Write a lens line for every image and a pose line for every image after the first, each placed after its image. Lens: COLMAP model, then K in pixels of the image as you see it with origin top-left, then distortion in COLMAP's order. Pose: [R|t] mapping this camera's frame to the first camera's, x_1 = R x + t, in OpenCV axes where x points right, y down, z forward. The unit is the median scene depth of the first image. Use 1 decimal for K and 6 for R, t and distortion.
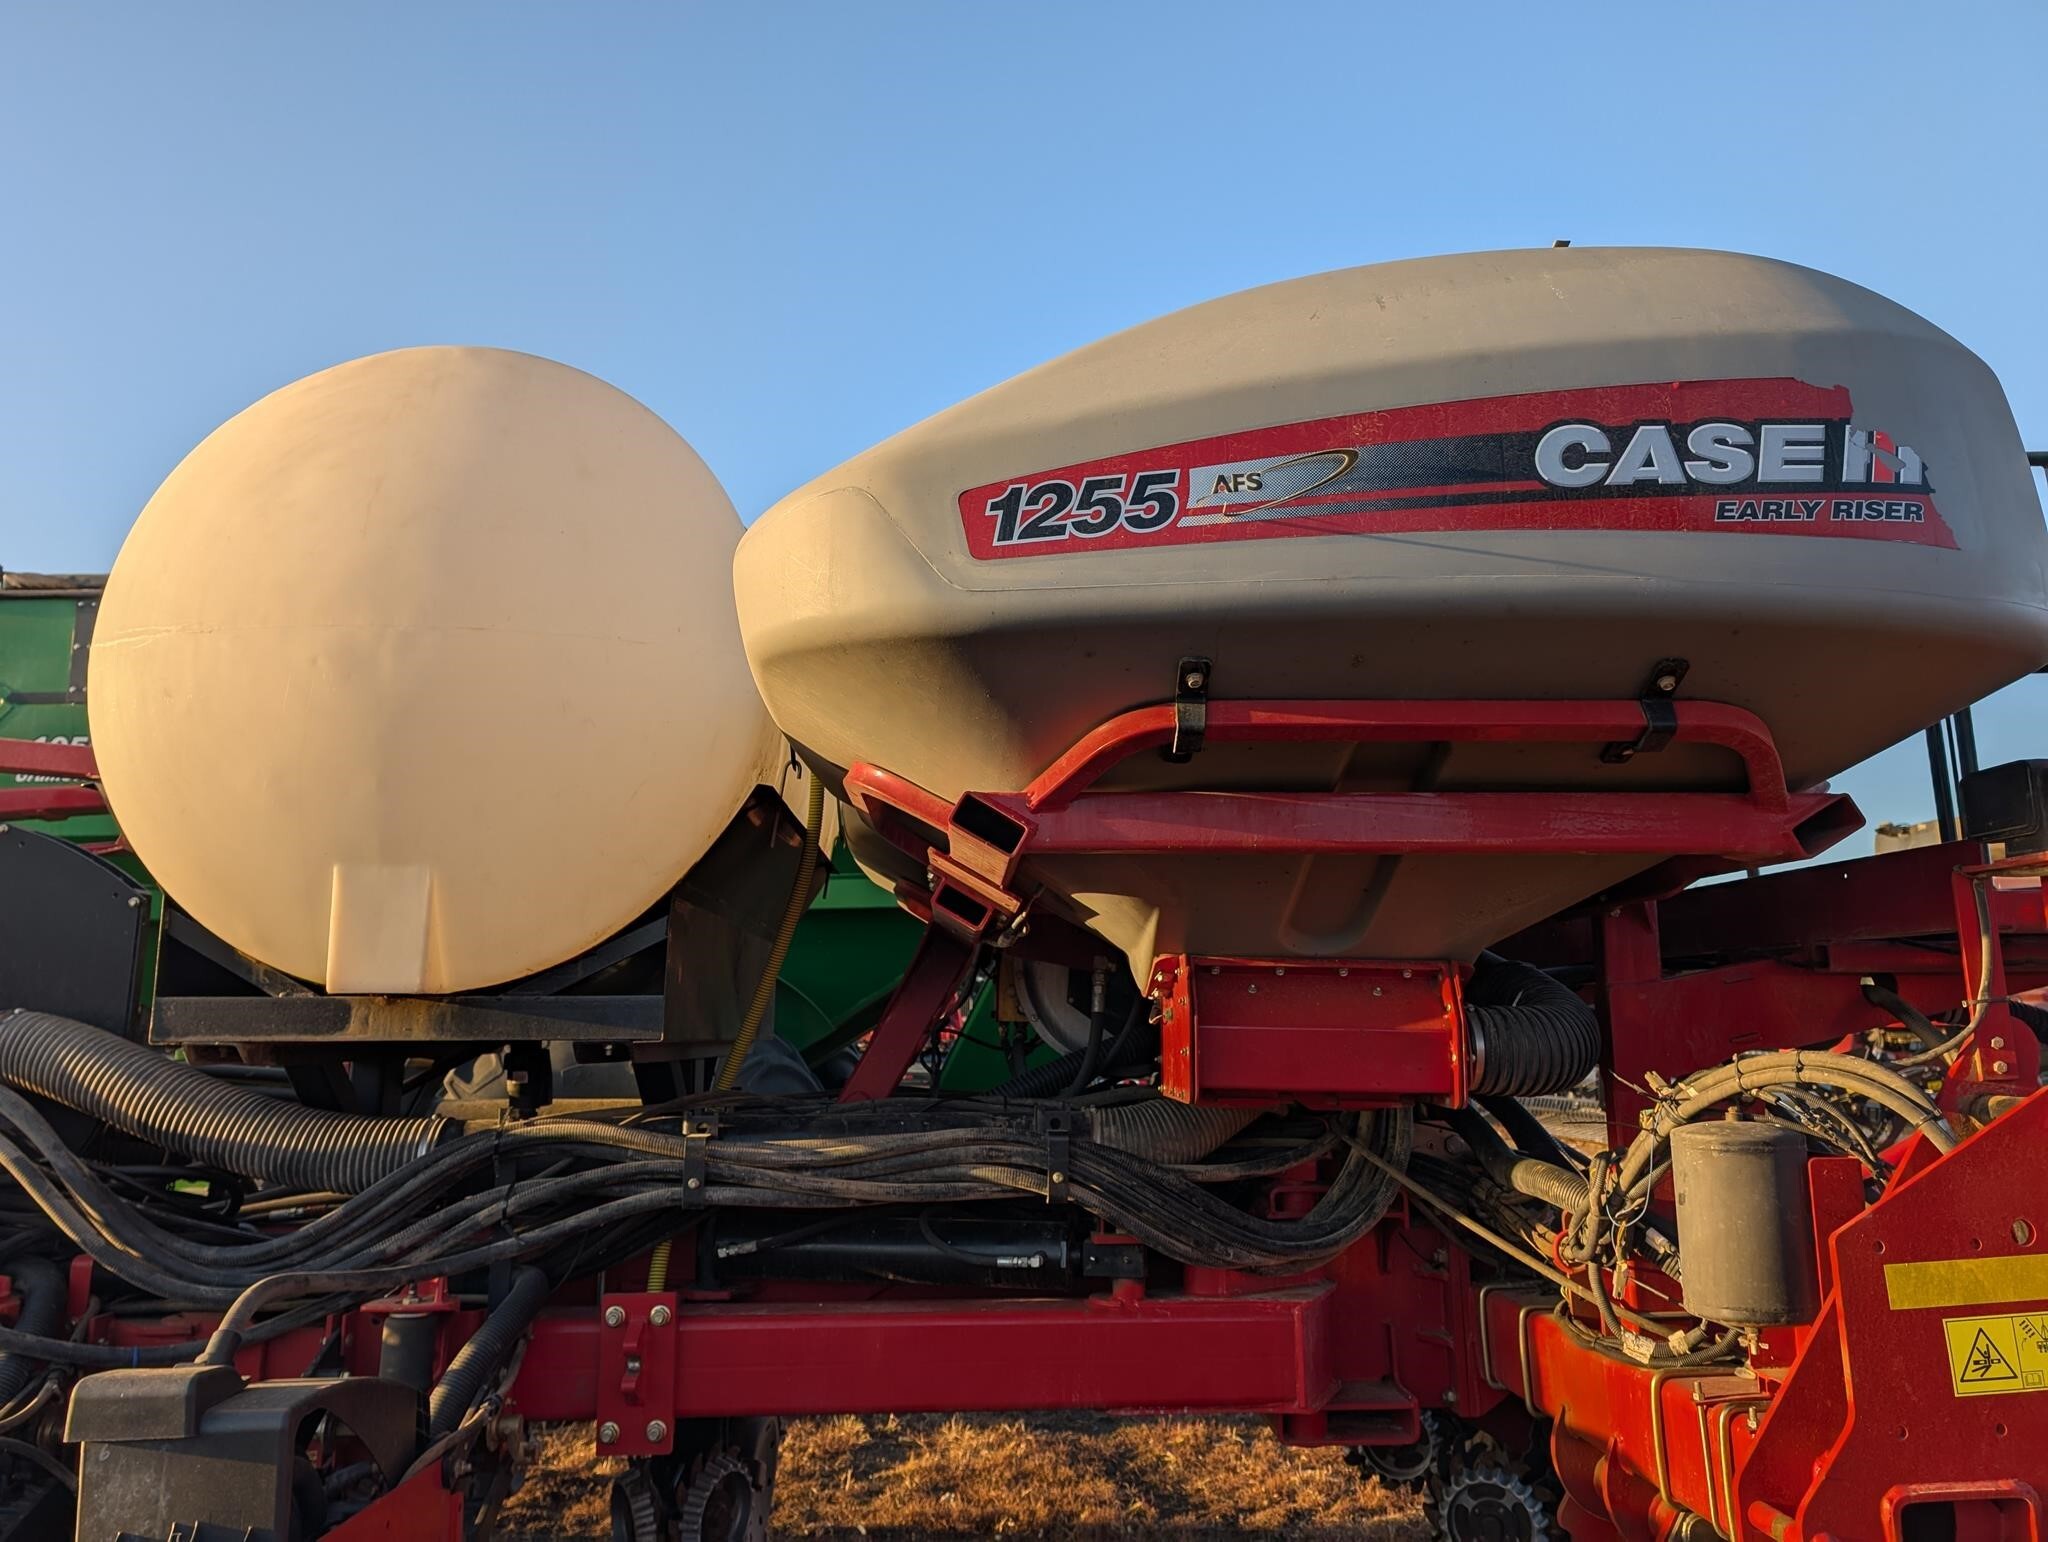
lens RADIAL K [[1466.8, 0, 1036.5], [0, 1466.8, 750.1], [0, 0, 1]] dist [0.023414, -0.021041]
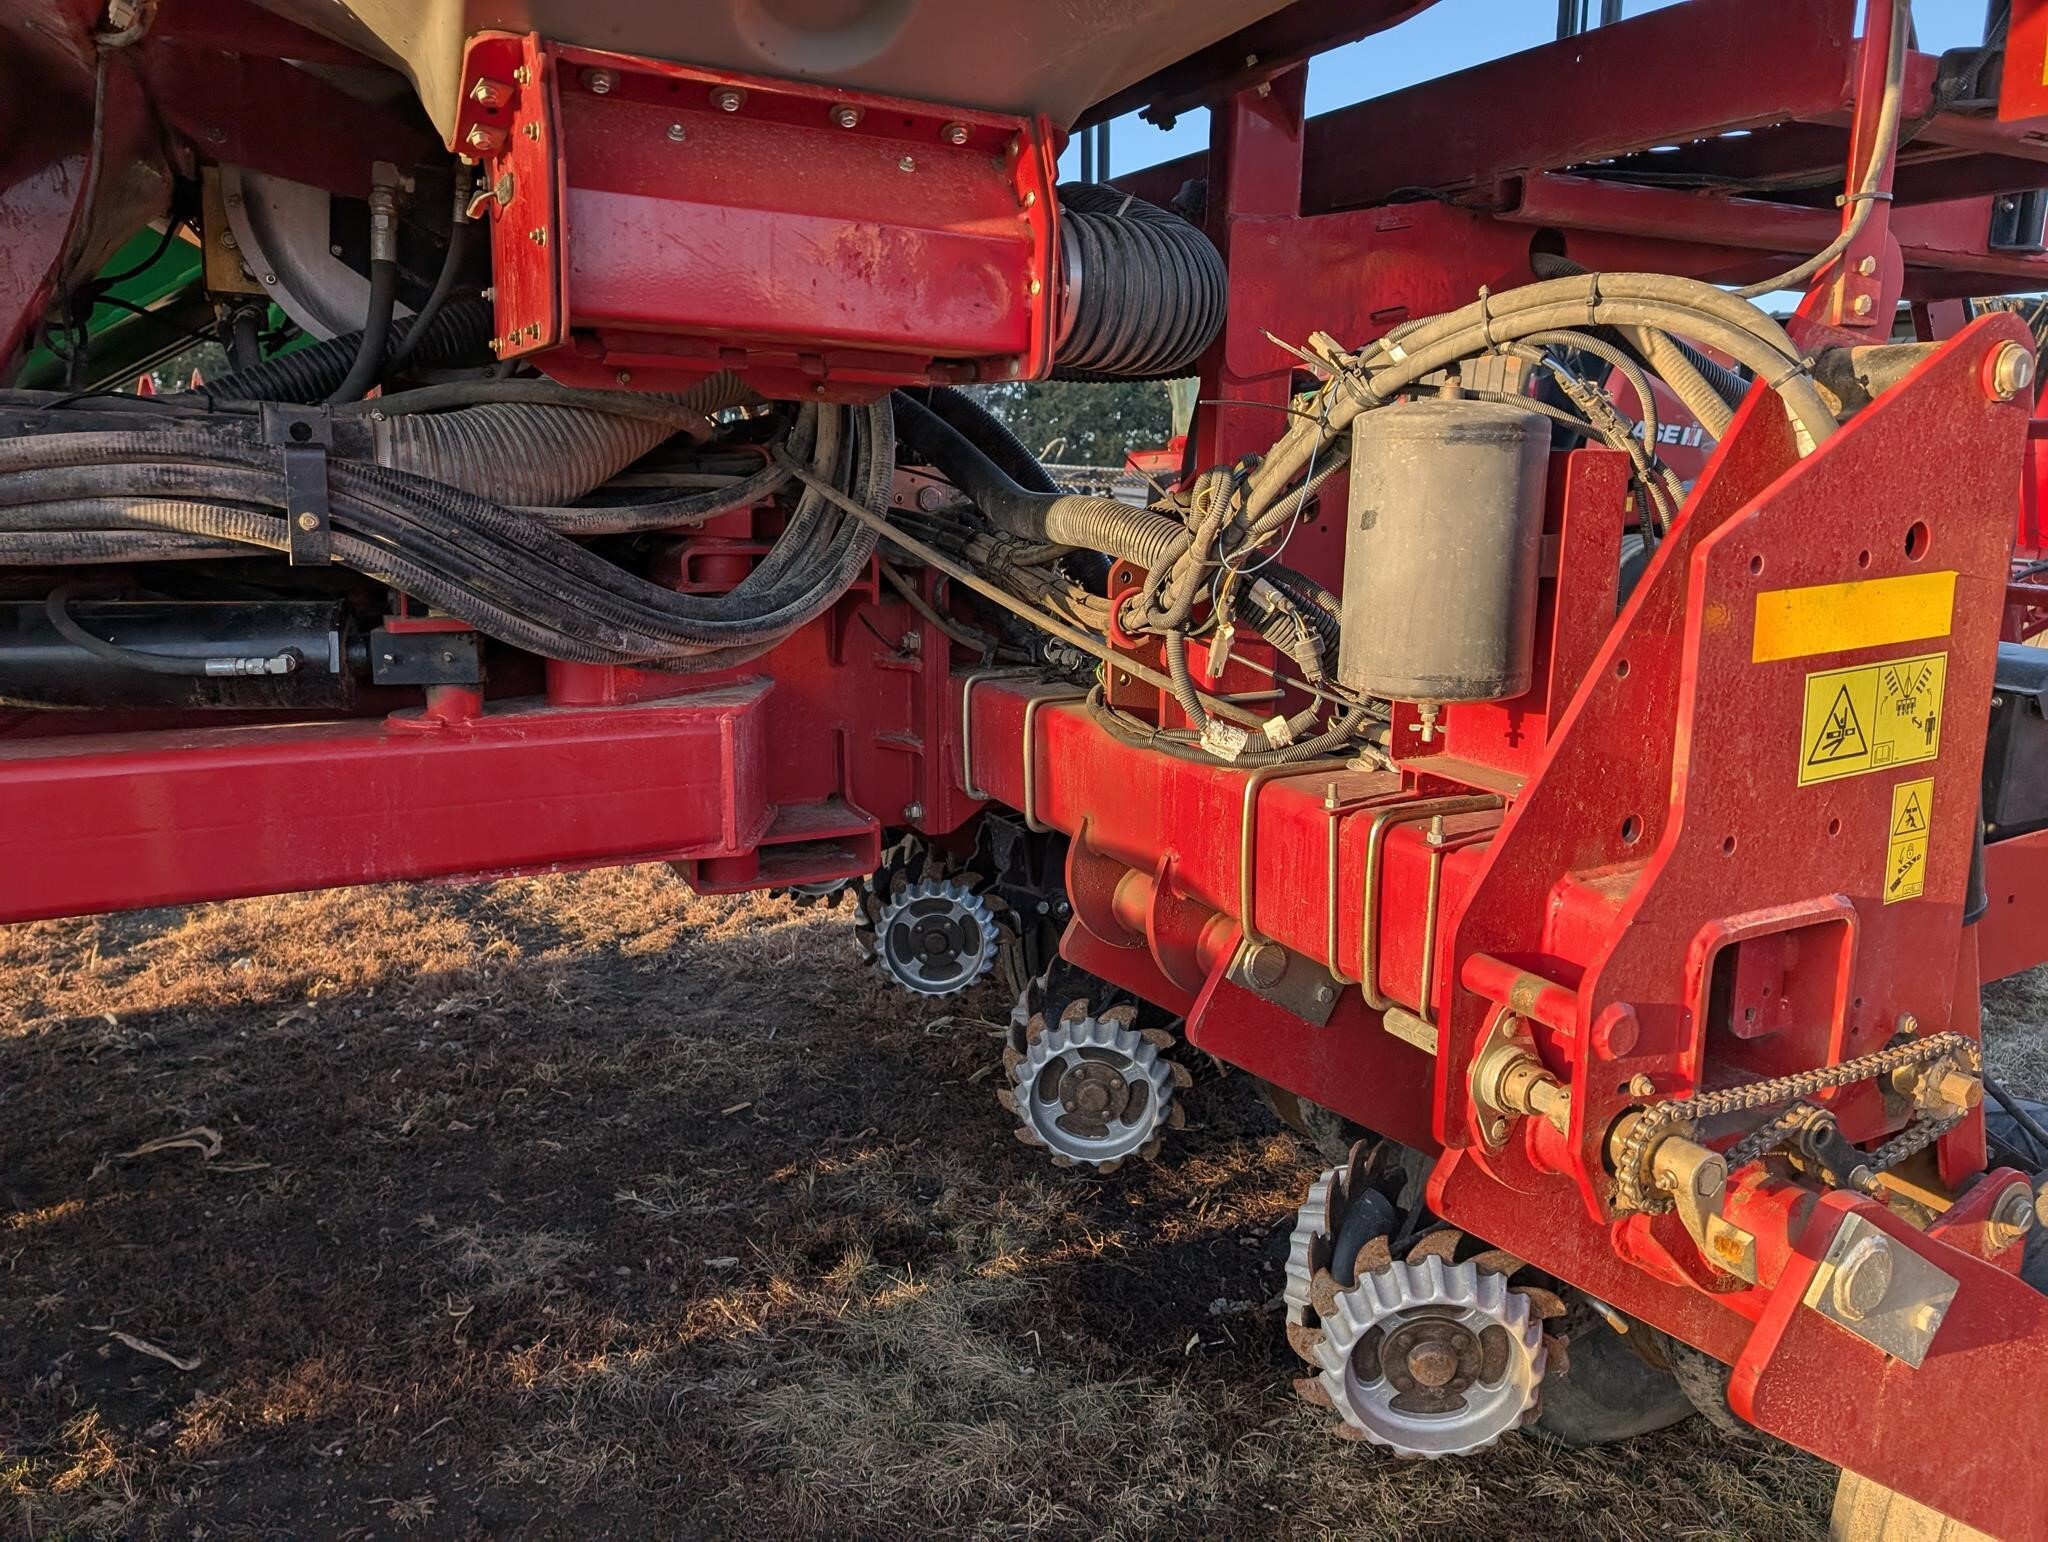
lens RADIAL K [[1466.8, 0, 1036.5], [0, 1466.8, 750.1], [0, 0, 1]] dist [0.023414, -0.021041]
pose [[0.914605, -0.060335, 0.399823, 0.038442], [-0.094481, 0.929544, 0.356400, 0.143375], [-0.393156, -0.363741, 0.844465, 0.377855]]
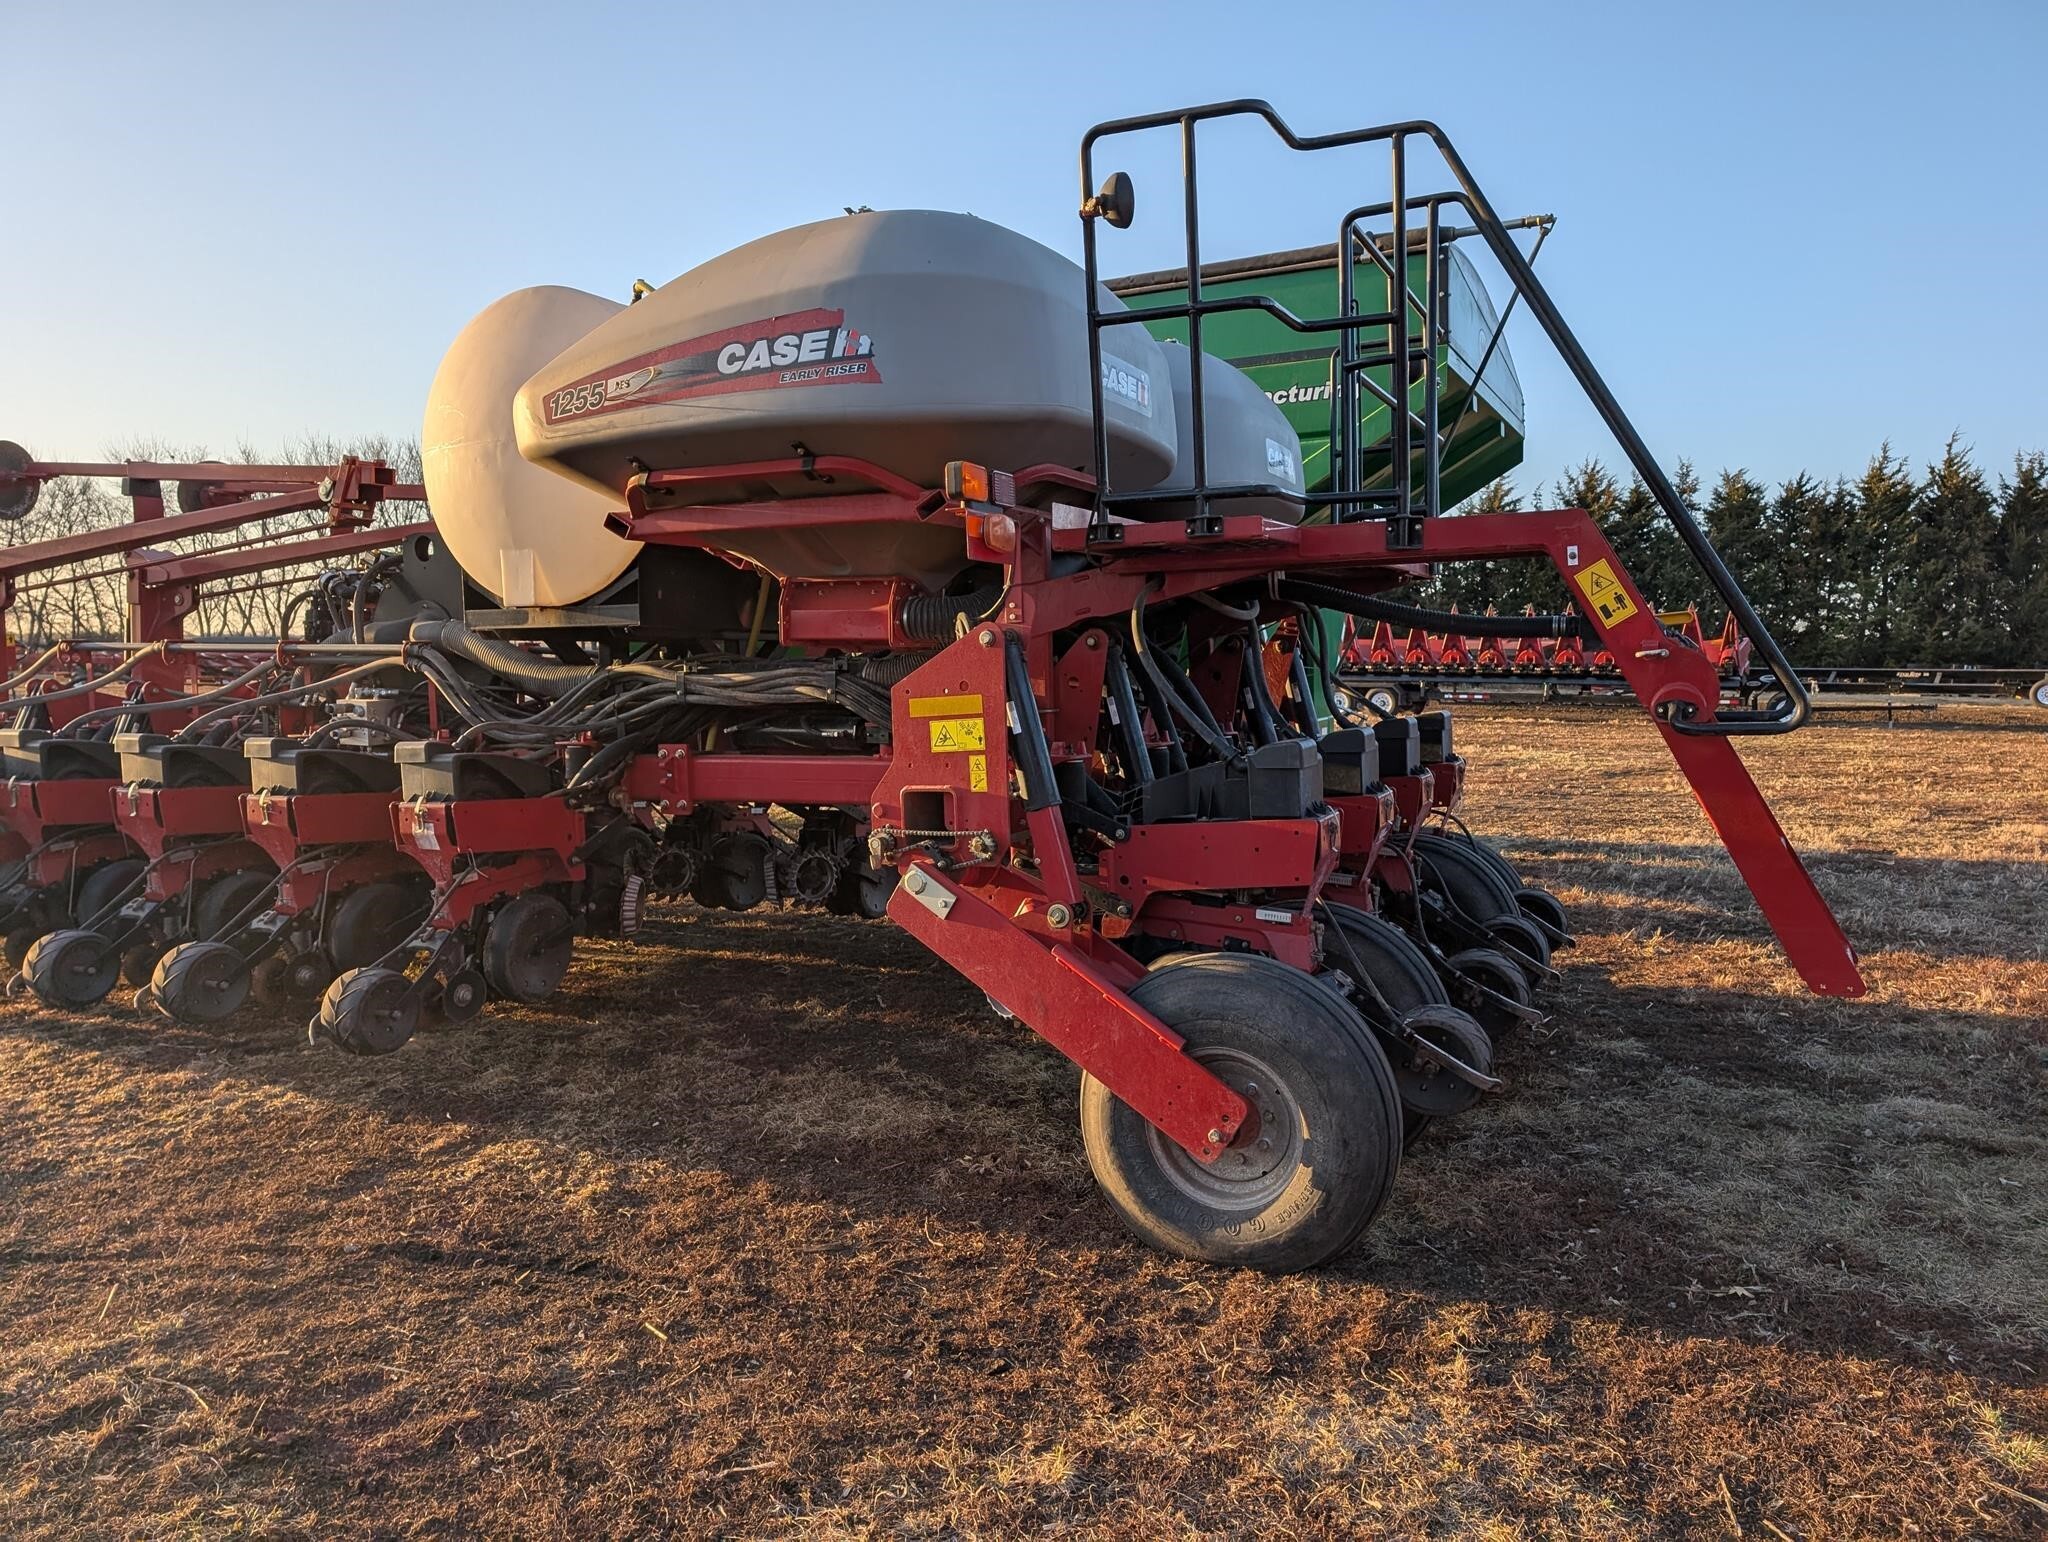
lens RADIAL K [[1530.0, 0, 1078.1], [0, 1530.0, 774.7], [0, 0, 1]] dist [0.033560, -0.038339]
pose [[0.890160, 0.022022, -0.455115, 1.240120], [0.094924, 0.967953, 0.232499, -0.046671], [0.445650, -0.250163, 0.859543, -0.641356]]
